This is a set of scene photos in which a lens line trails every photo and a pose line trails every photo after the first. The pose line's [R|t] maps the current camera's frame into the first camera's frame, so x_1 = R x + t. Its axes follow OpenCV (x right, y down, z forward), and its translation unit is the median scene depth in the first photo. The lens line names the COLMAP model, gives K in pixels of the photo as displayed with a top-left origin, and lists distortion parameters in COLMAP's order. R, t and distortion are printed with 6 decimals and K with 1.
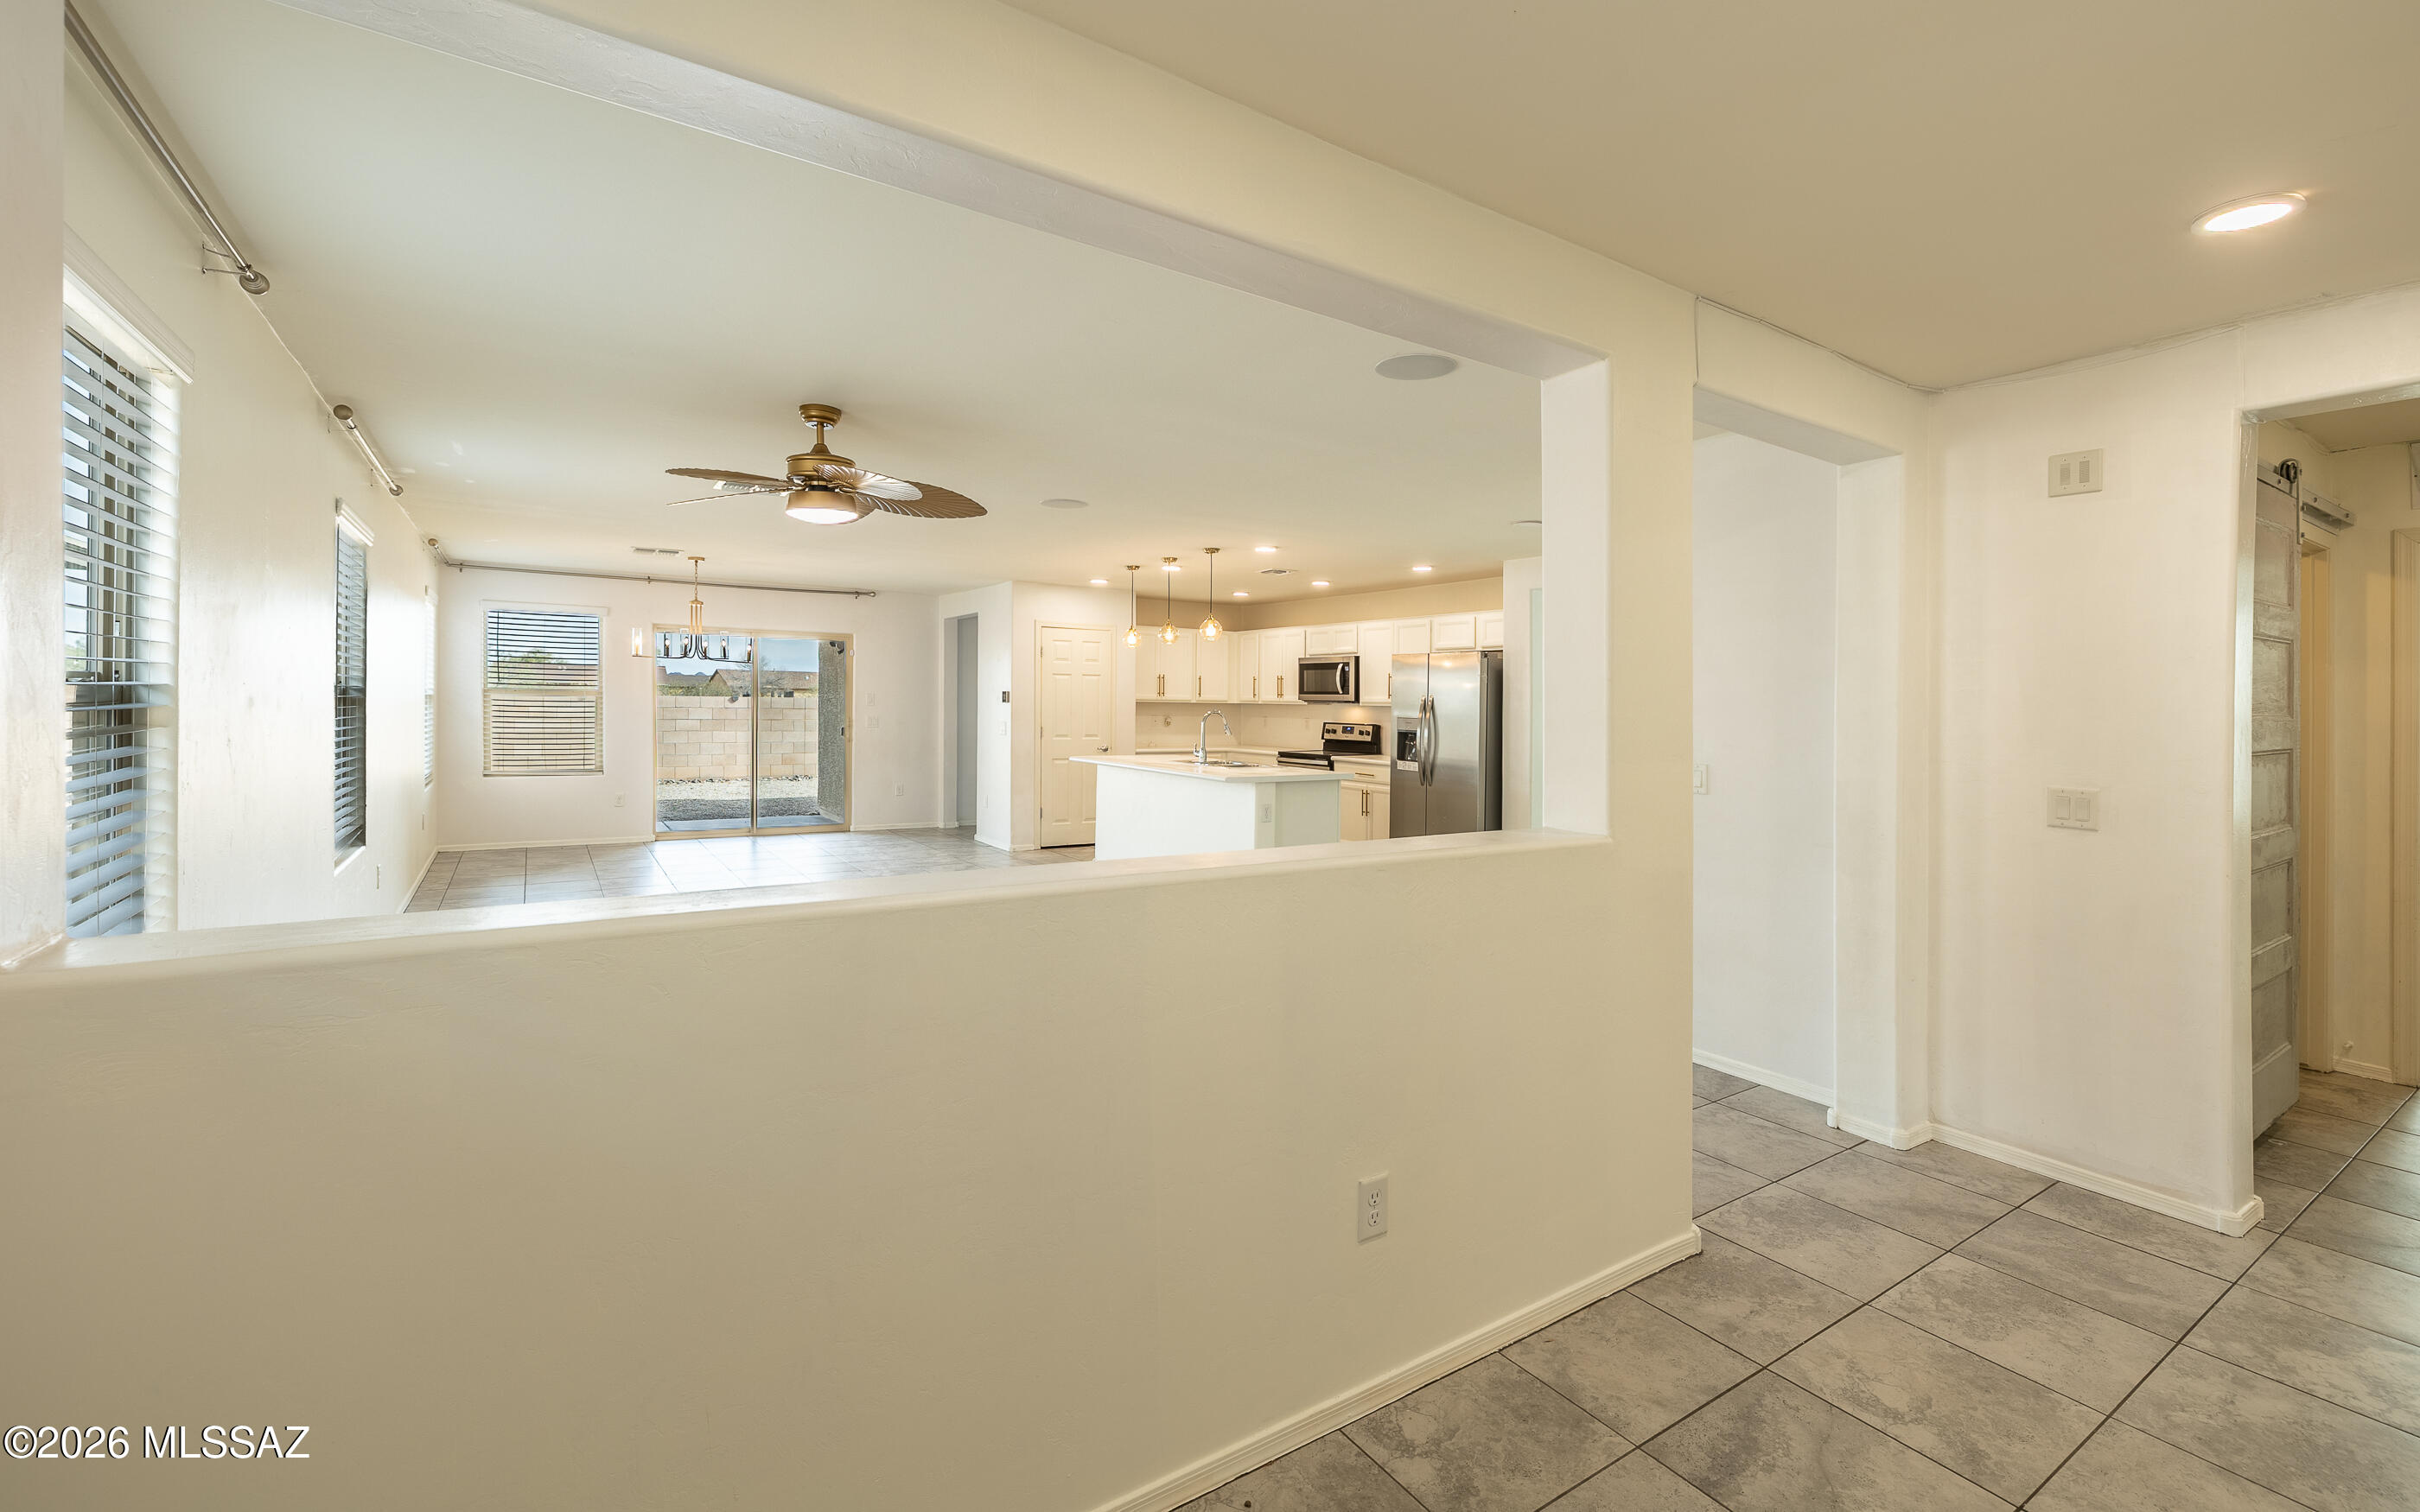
lens RADIAL K [[1019.6, 0, 1213.4], [0, 1019.6, 712.6], [0, 0, 1]] dist [0.024929, -0.000040]
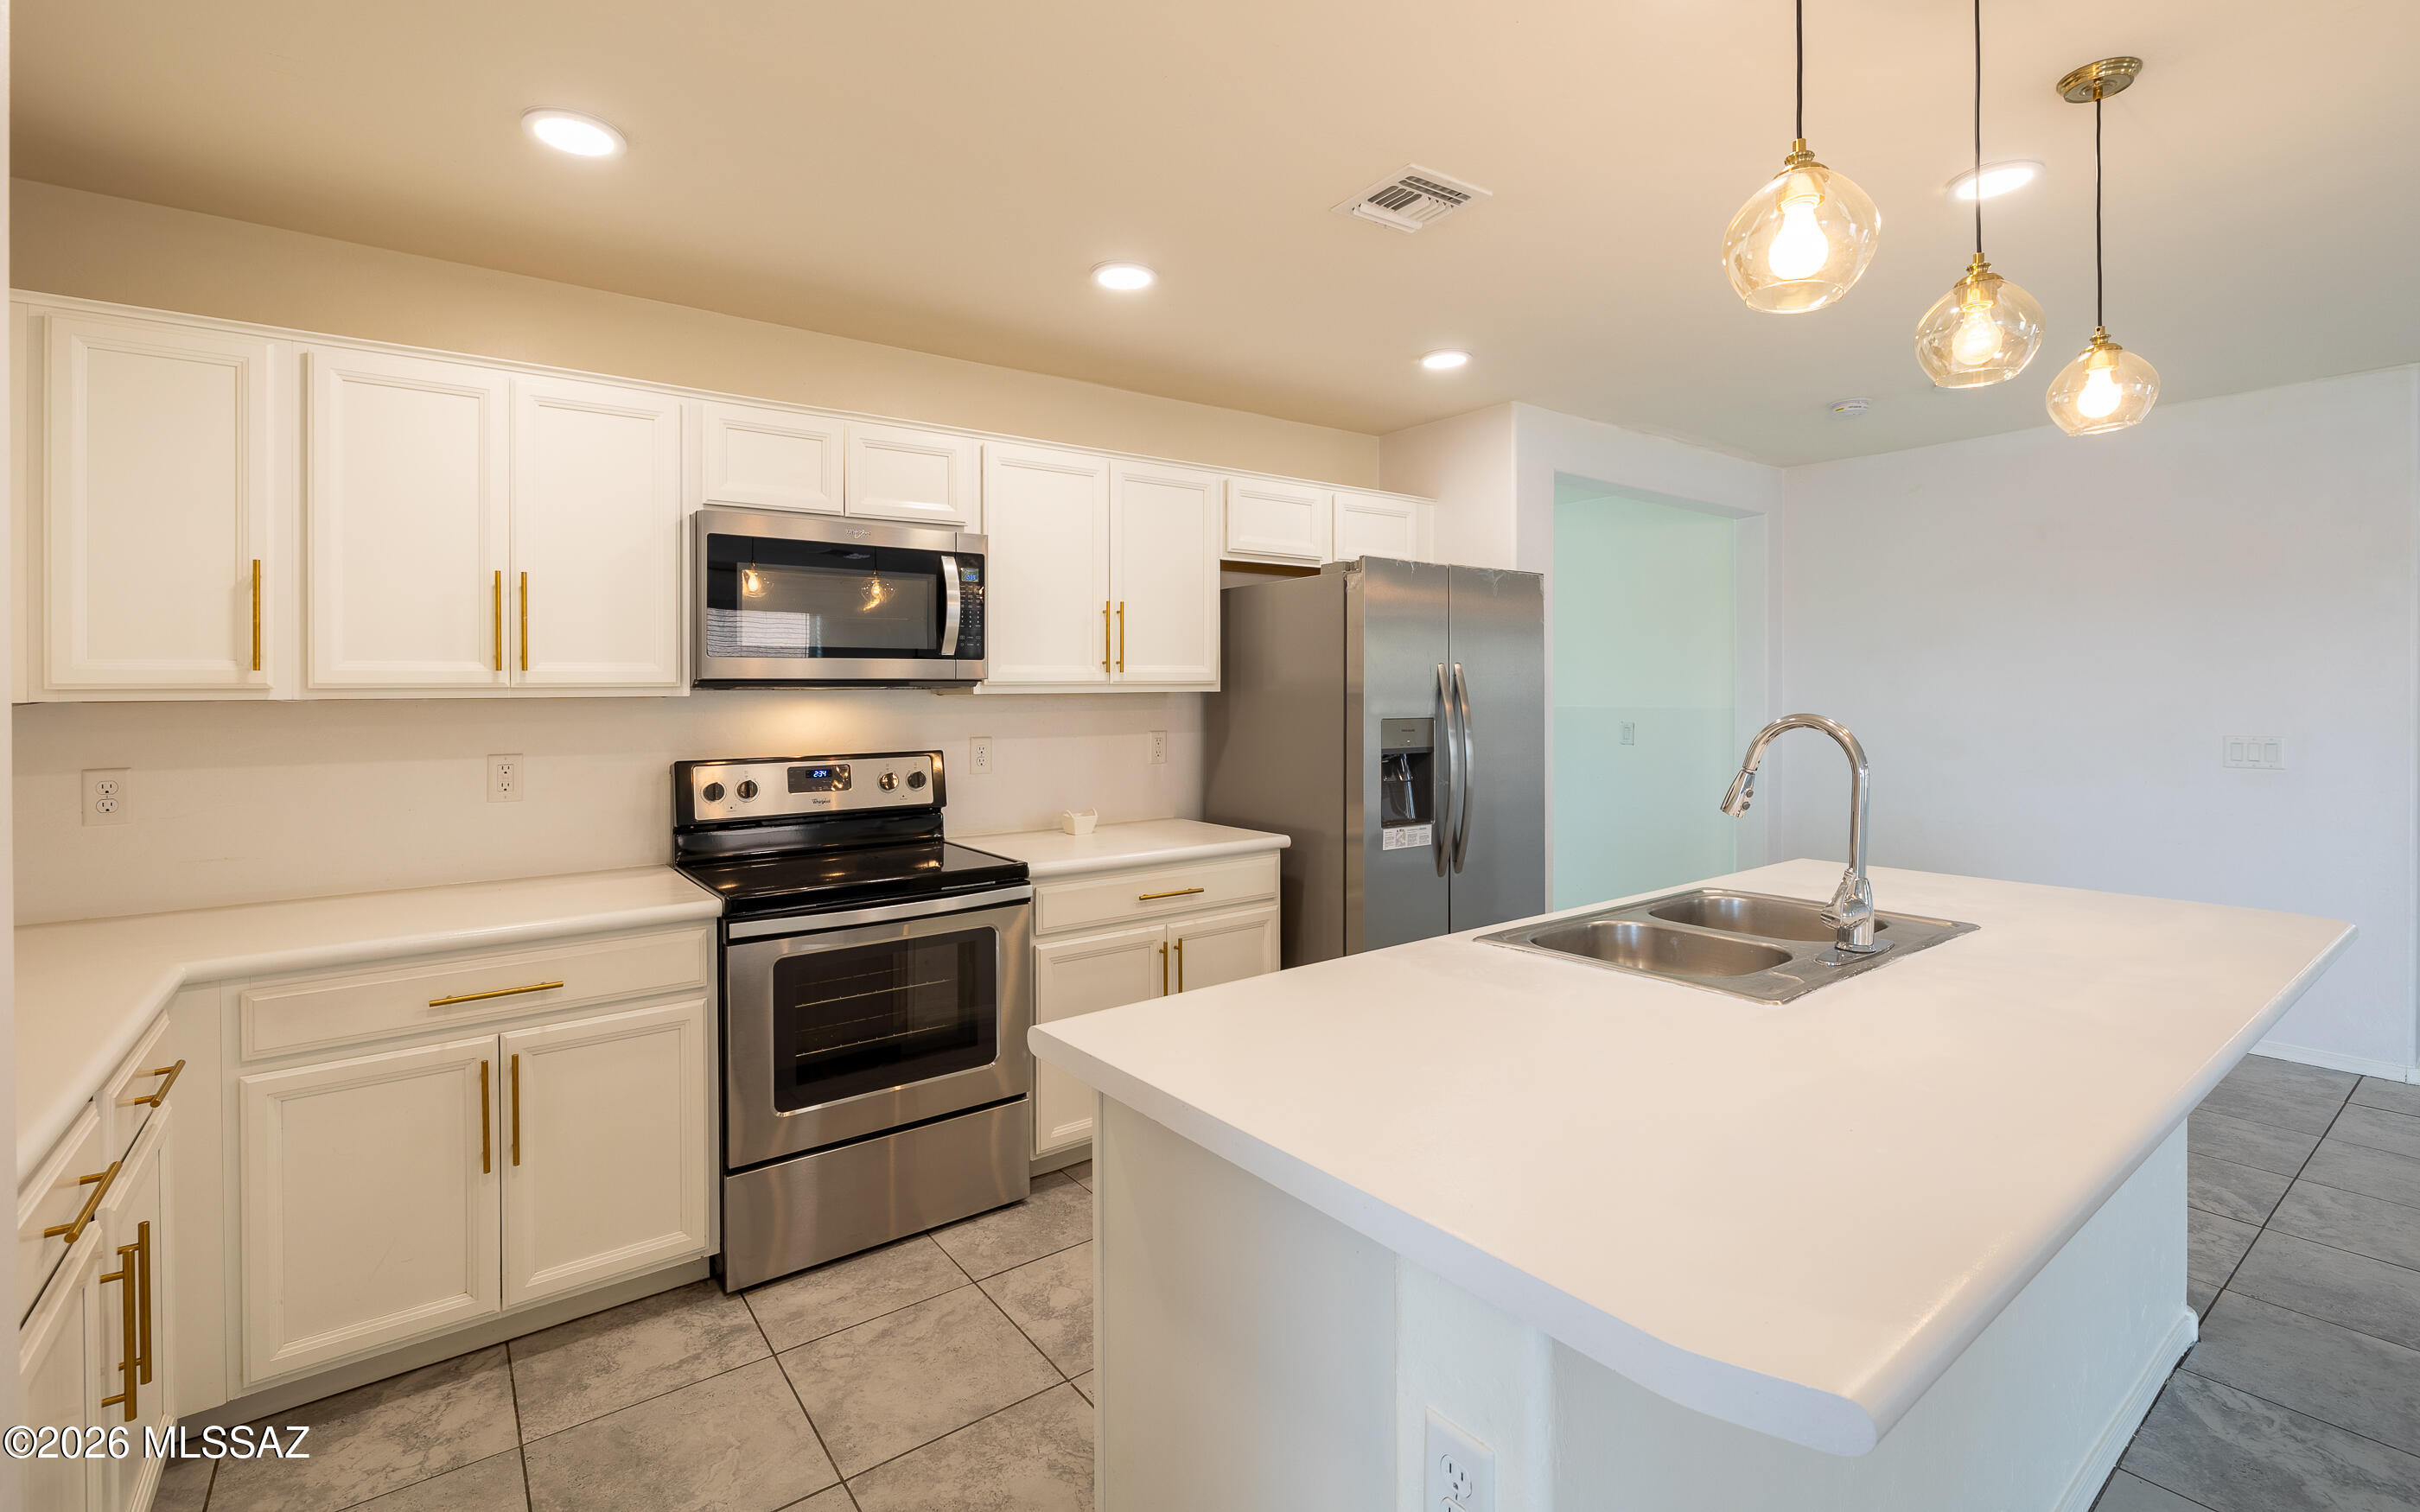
lens RADIAL K [[1072.7, 0, 1210.0], [0, 1072.7, 687.8], [0, 0, 1]] dist [-0.003688, -0.000289]
pose [[-0.059058, -0.010516, 0.998199, -0.187049], [0.019823, 0.999735, 0.011705, -0.010765], [-0.998058, 0.020479, -0.058834, 0.894459]]
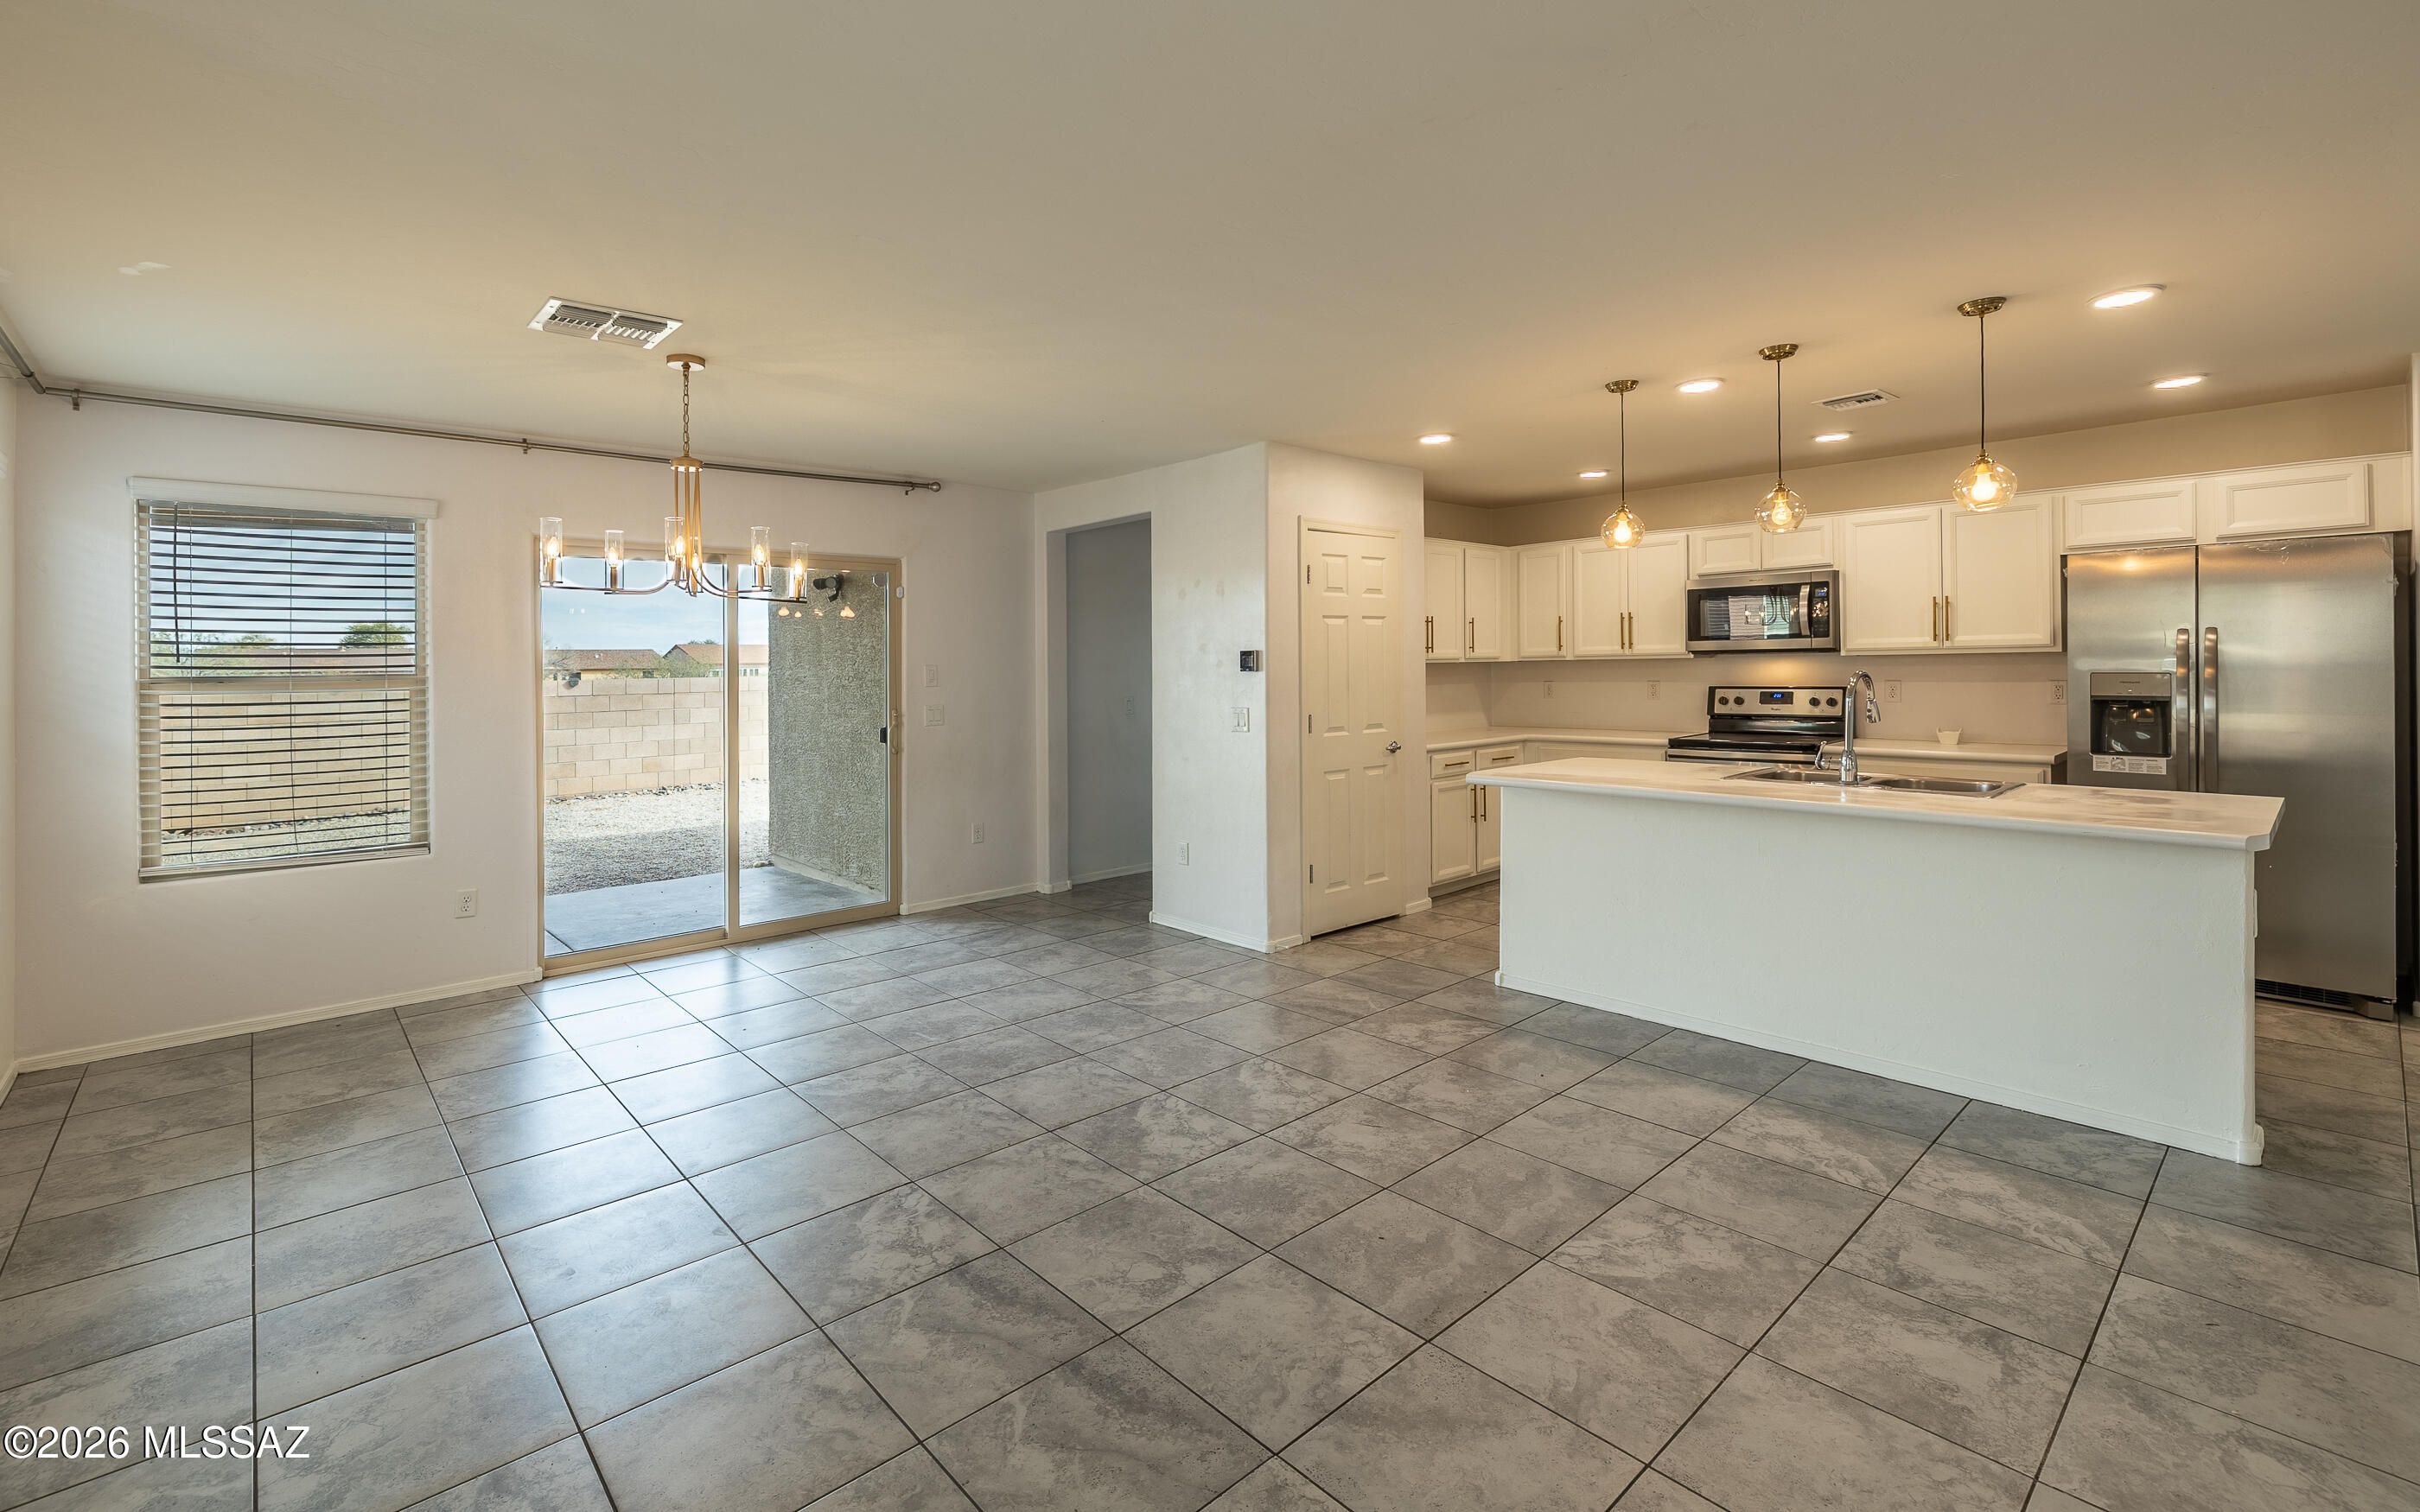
lens RADIAL K [[1036.5, 0, 1193.0], [0, 1036.5, 654.9], [0, 0, 1]] dist [0.001494, 0.000345]
pose [[0.987667, -0.032430, 0.153176, -0.297297], [0.035607, 0.999203, -0.018045, -0.009224], [-0.152468, 0.023277, 0.988034, 0.443422]]
